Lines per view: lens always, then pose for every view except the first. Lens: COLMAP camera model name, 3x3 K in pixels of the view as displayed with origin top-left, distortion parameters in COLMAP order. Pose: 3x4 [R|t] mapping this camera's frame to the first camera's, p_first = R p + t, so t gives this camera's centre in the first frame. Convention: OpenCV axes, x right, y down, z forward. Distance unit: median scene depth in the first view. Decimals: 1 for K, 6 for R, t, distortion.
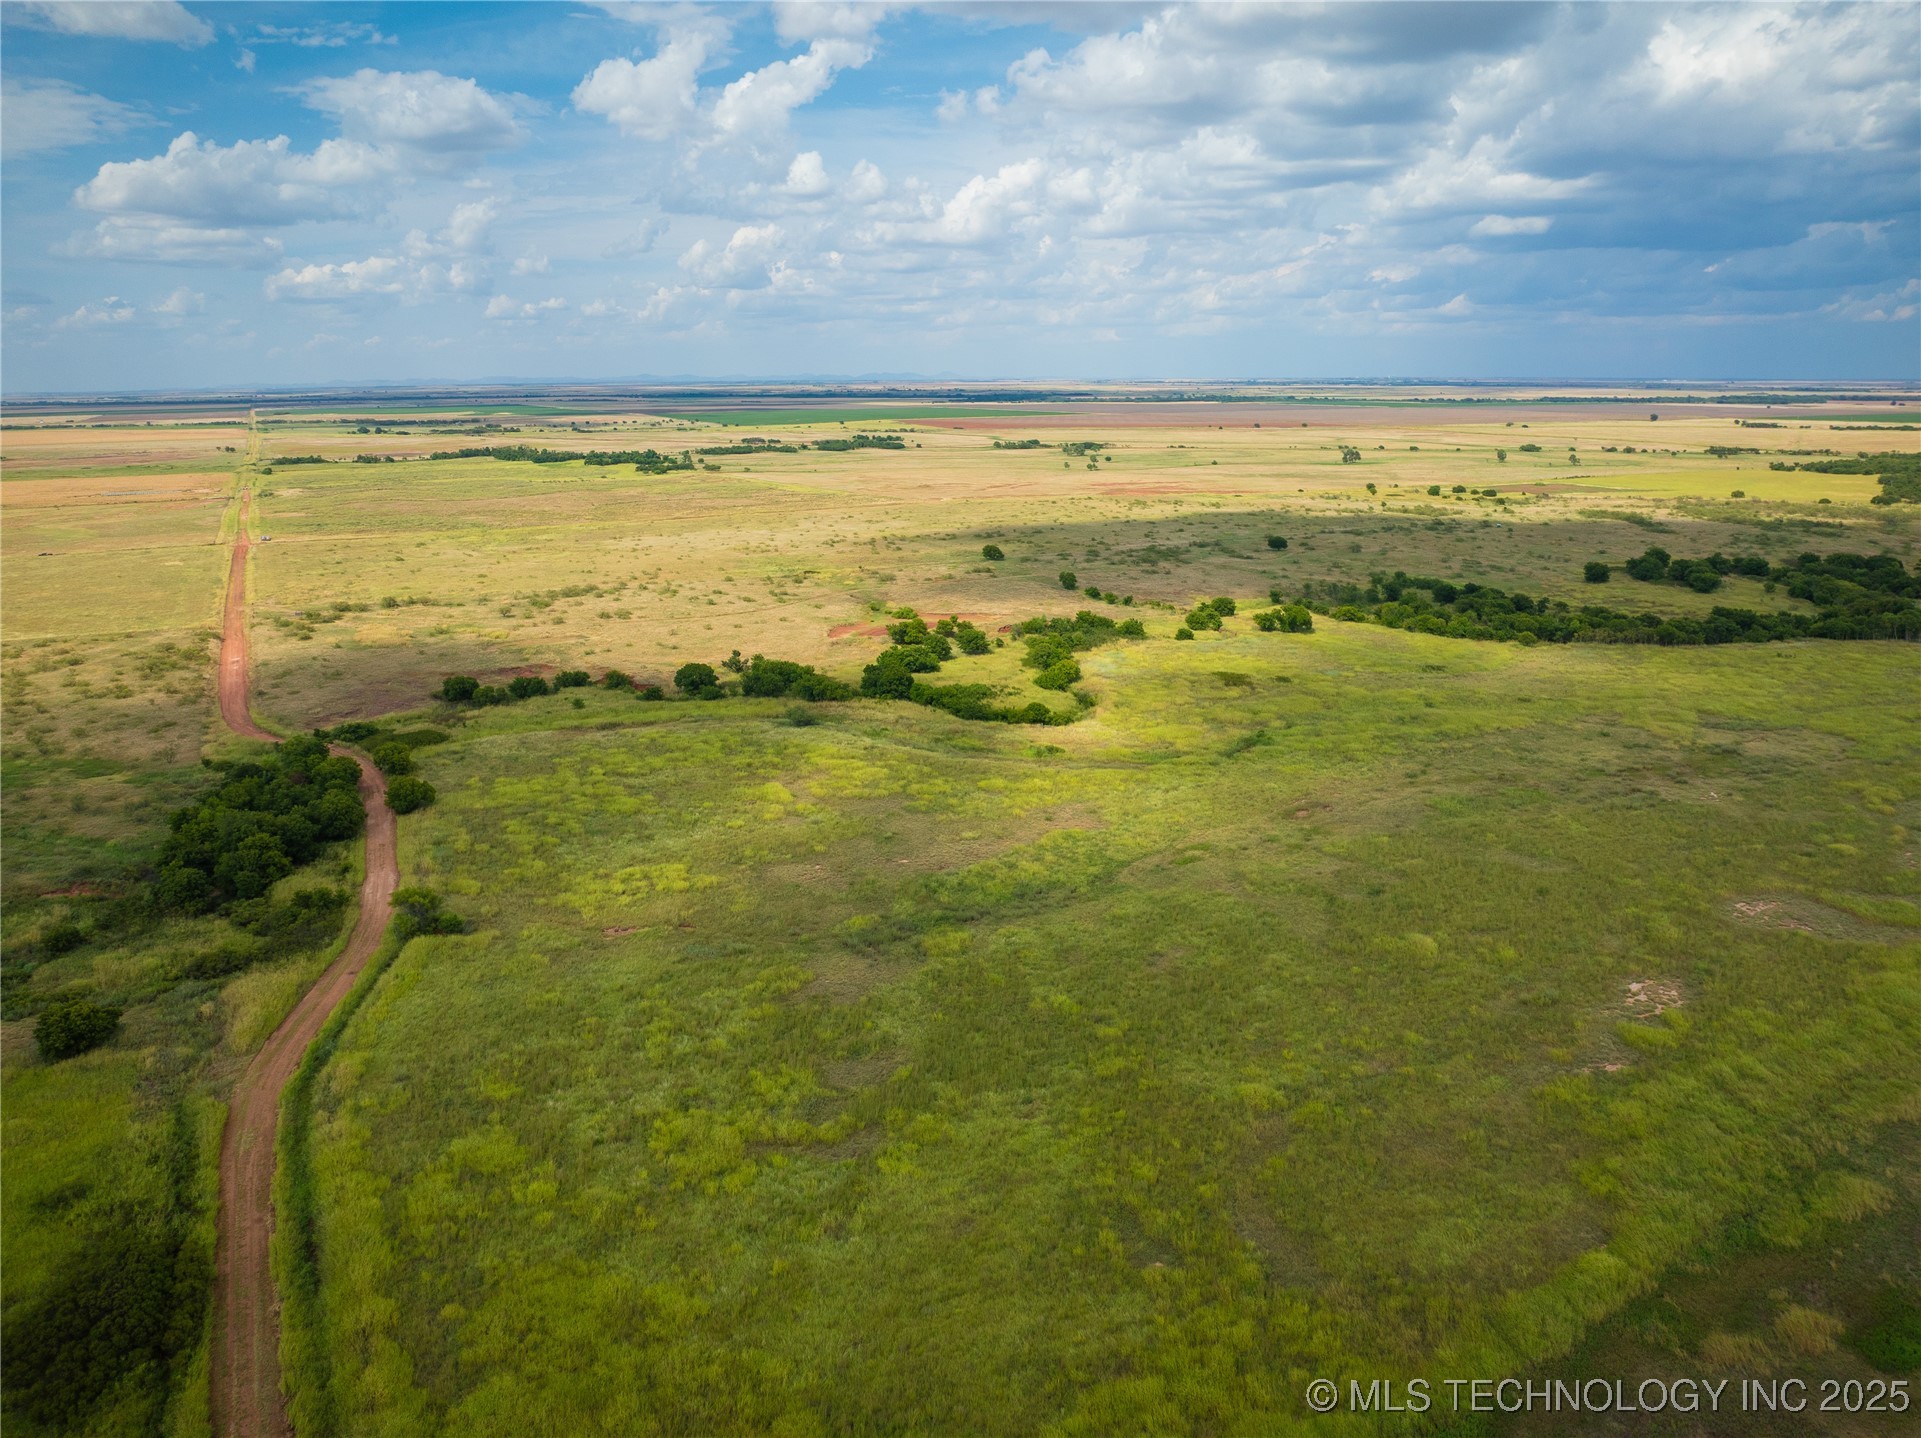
lens RADIAL K [[1354.6, 0, 964.1], [0, 1354.6, 727.5], [0, 0, 1]] dist [-0.036938, 0.004529]
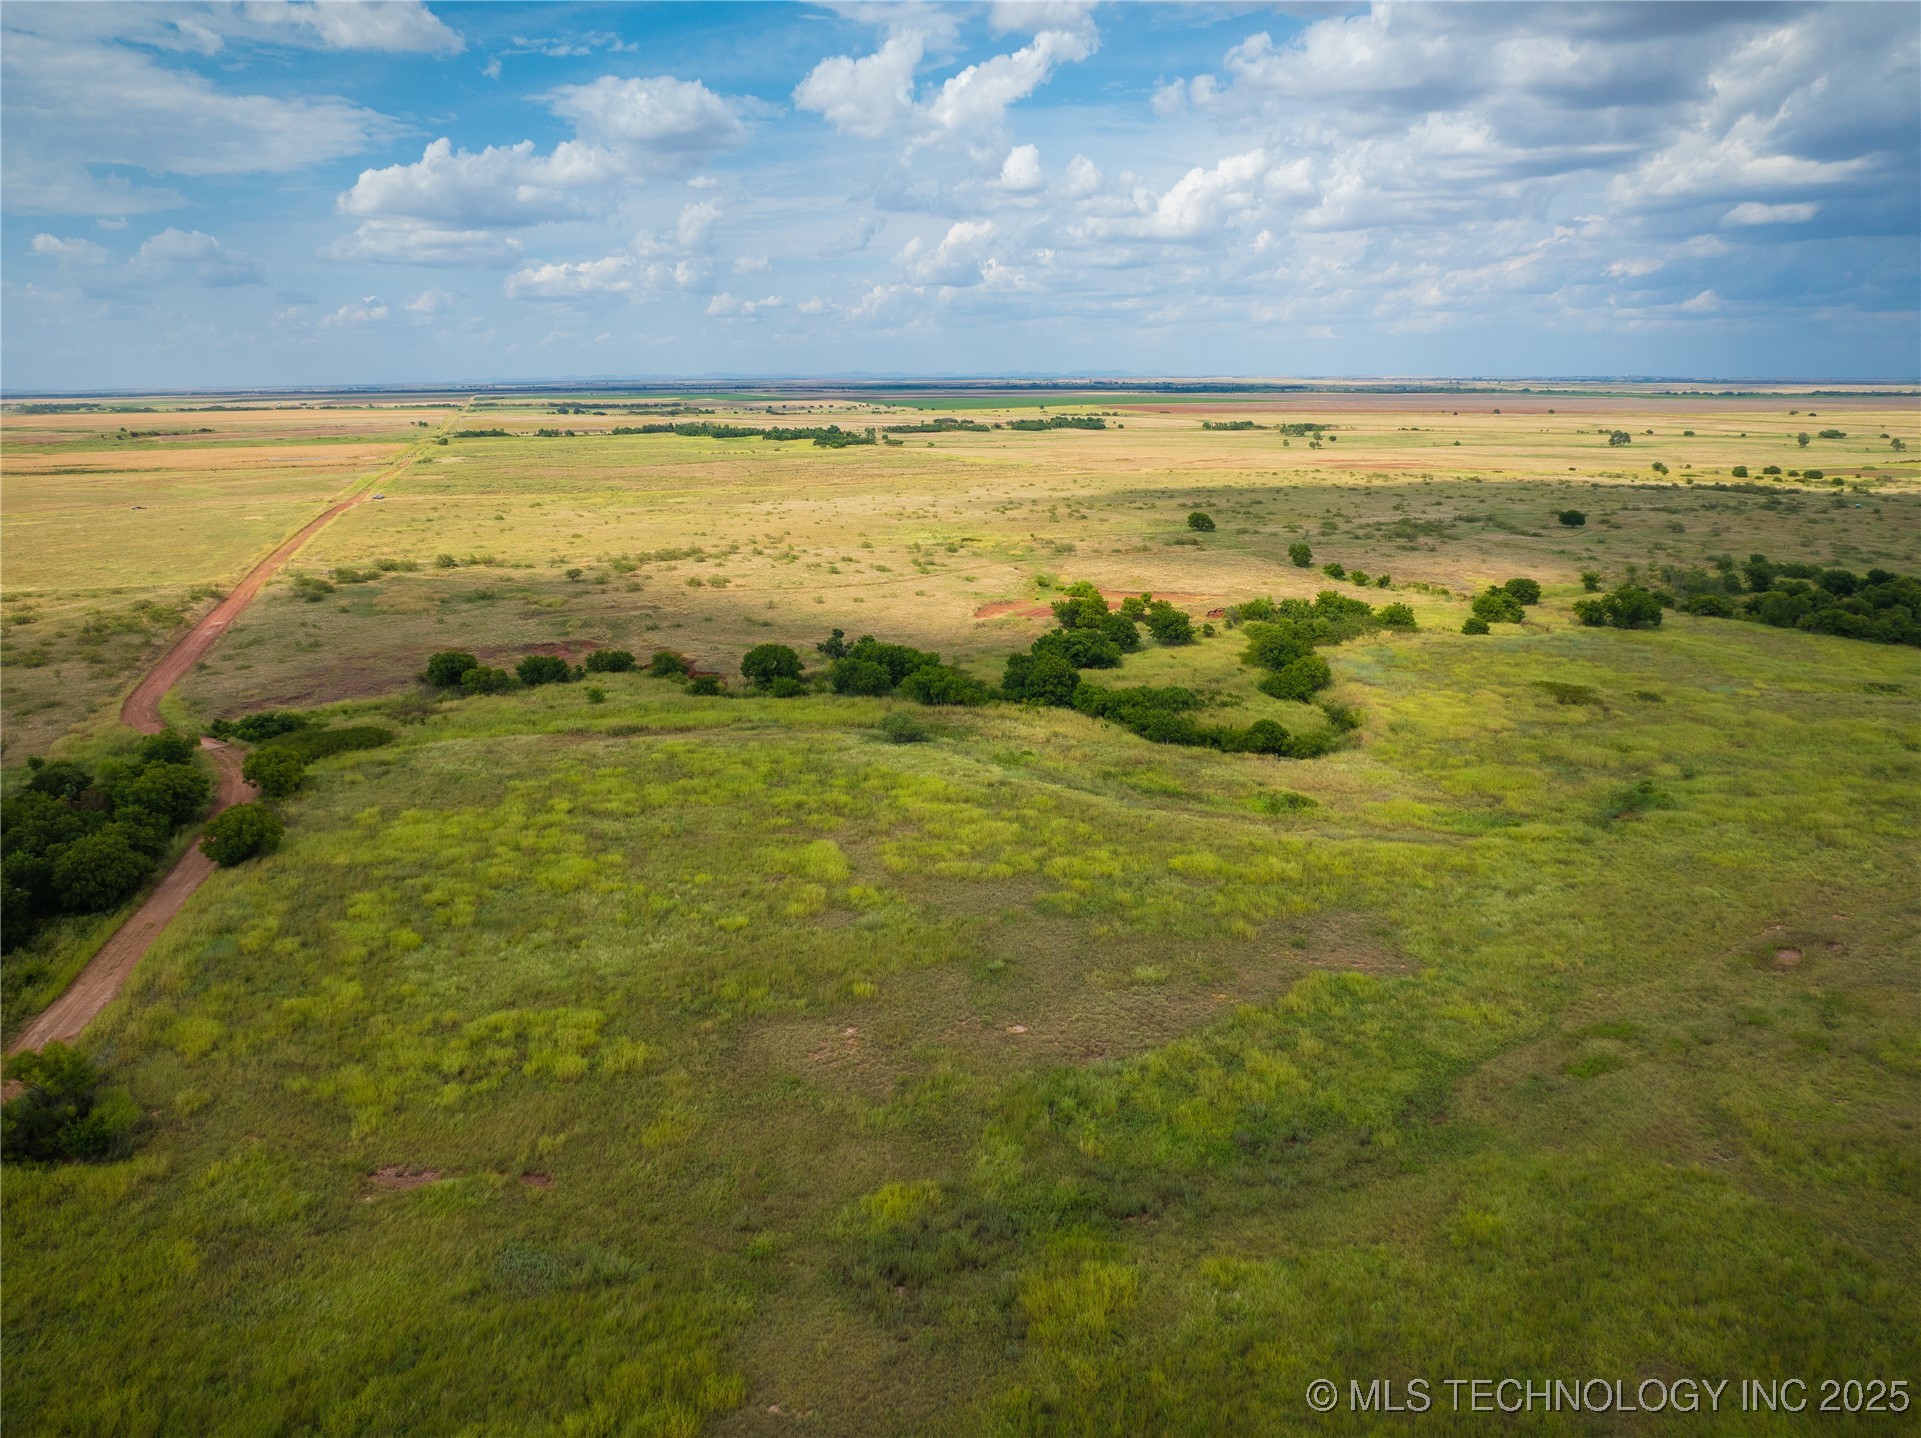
lens RADIAL K [[1355.8, 0, 960.5], [0, 1355.8, 719.0], [0, 0, 1]] dist [-0.040384, 0.005147]
pose [[0.988592, 0.037734, -0.145817, 0.000890], [-0.038385, 0.999262, -0.001654, -0.003310], [0.145647, 0.007232, 0.989310, 0.093471]]
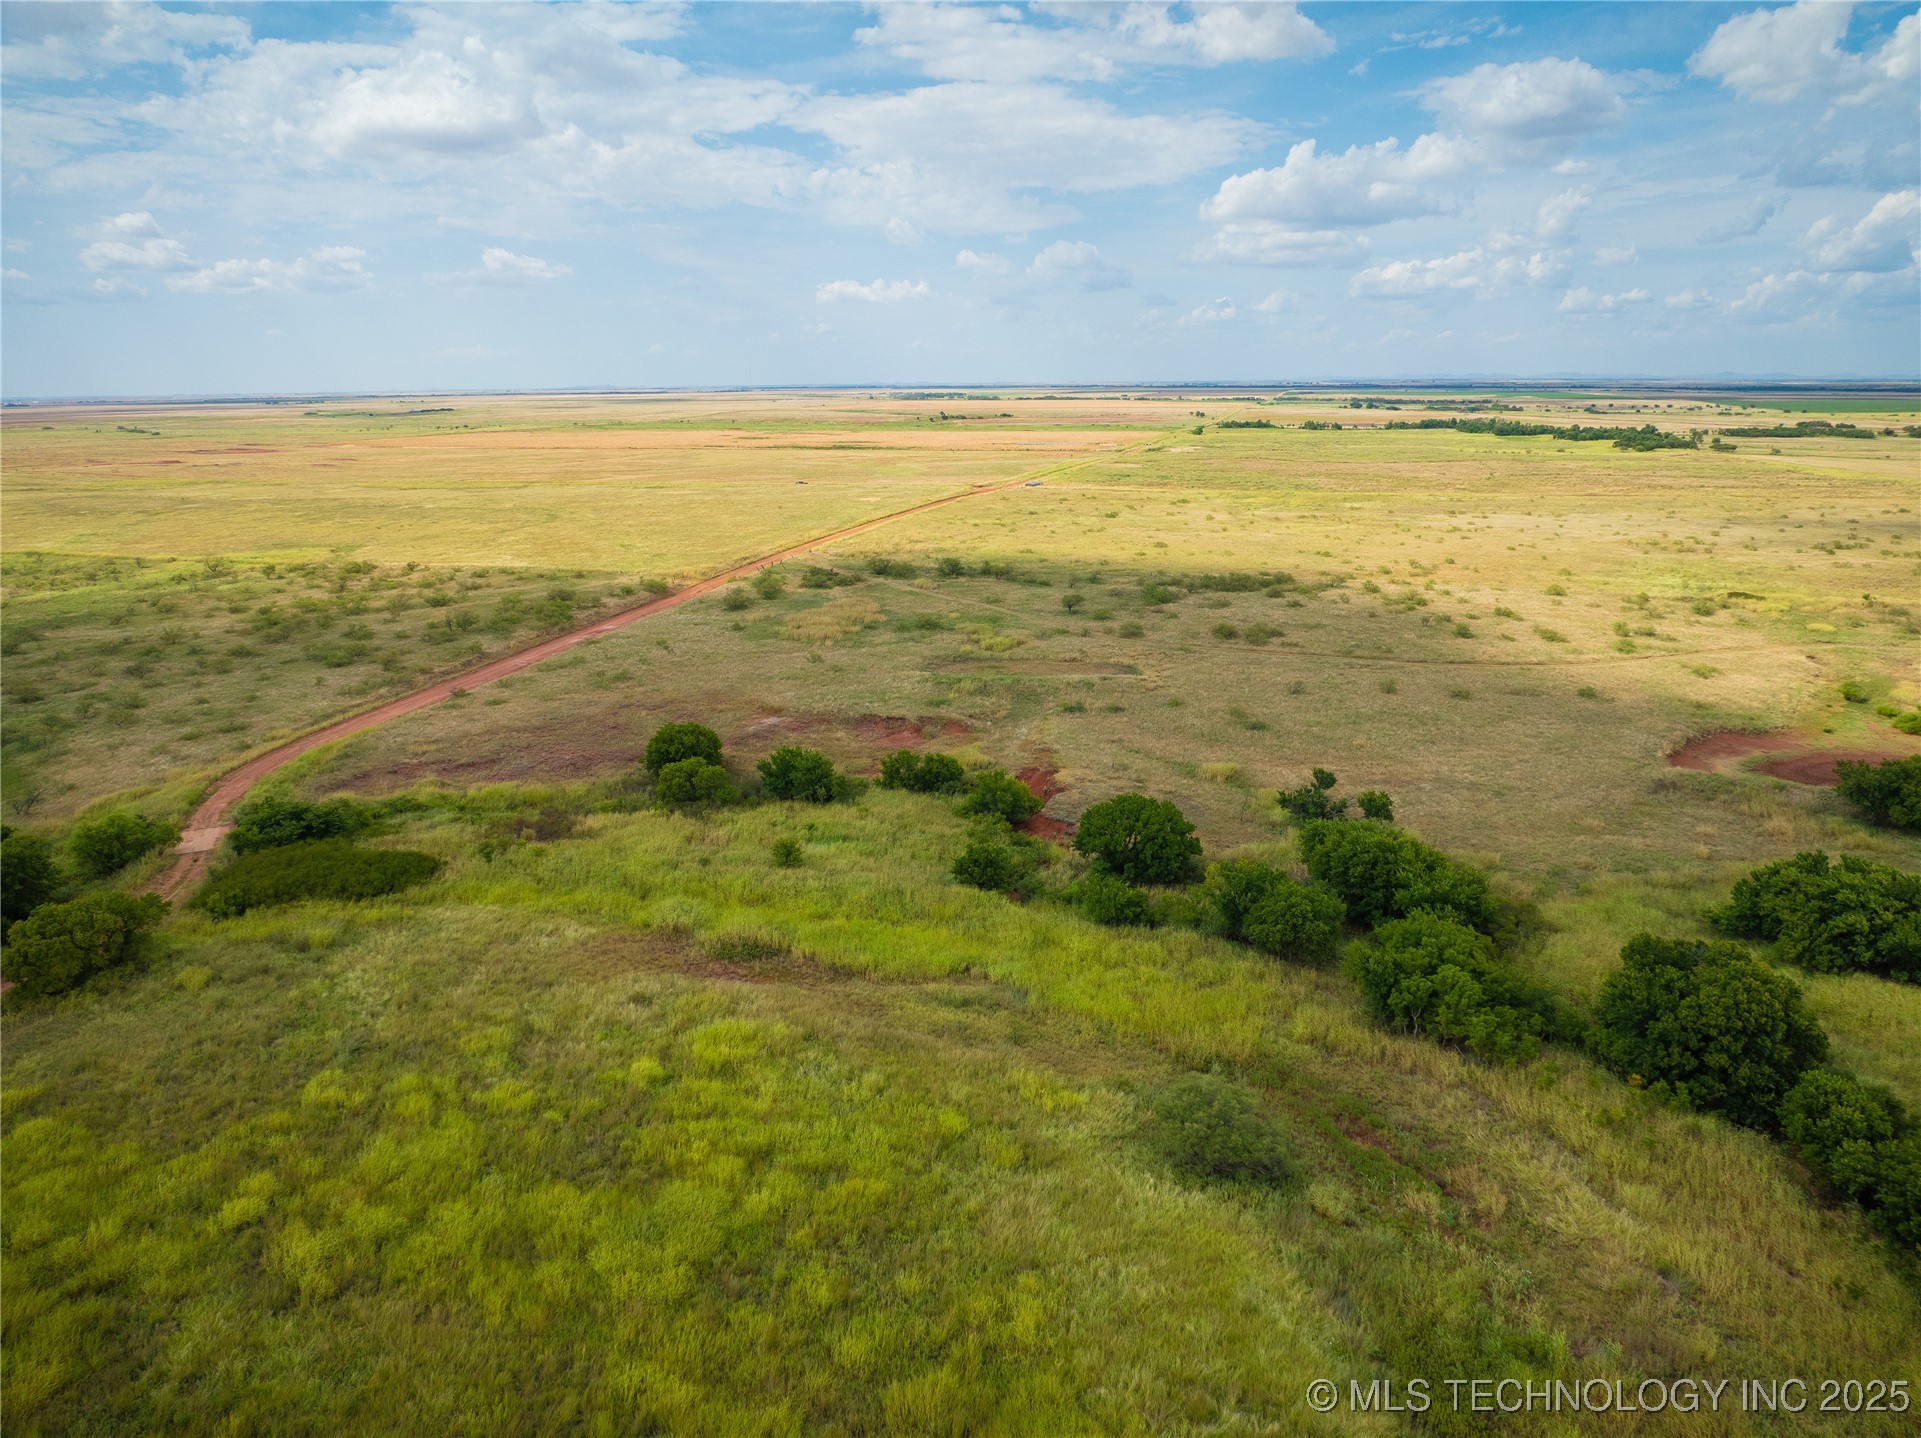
lens RADIAL K [[1340.5, 0, 962.4], [0, 1340.5, 749.3], [0, 0, 1]] dist [-0.049130, 0.026660]
pose [[0.742181, 0.178671, -0.645944, -0.002286], [-0.164970, 0.982858, 0.082315, -0.023933], [0.649578, 0.045469, 0.758934, 0.206685]]
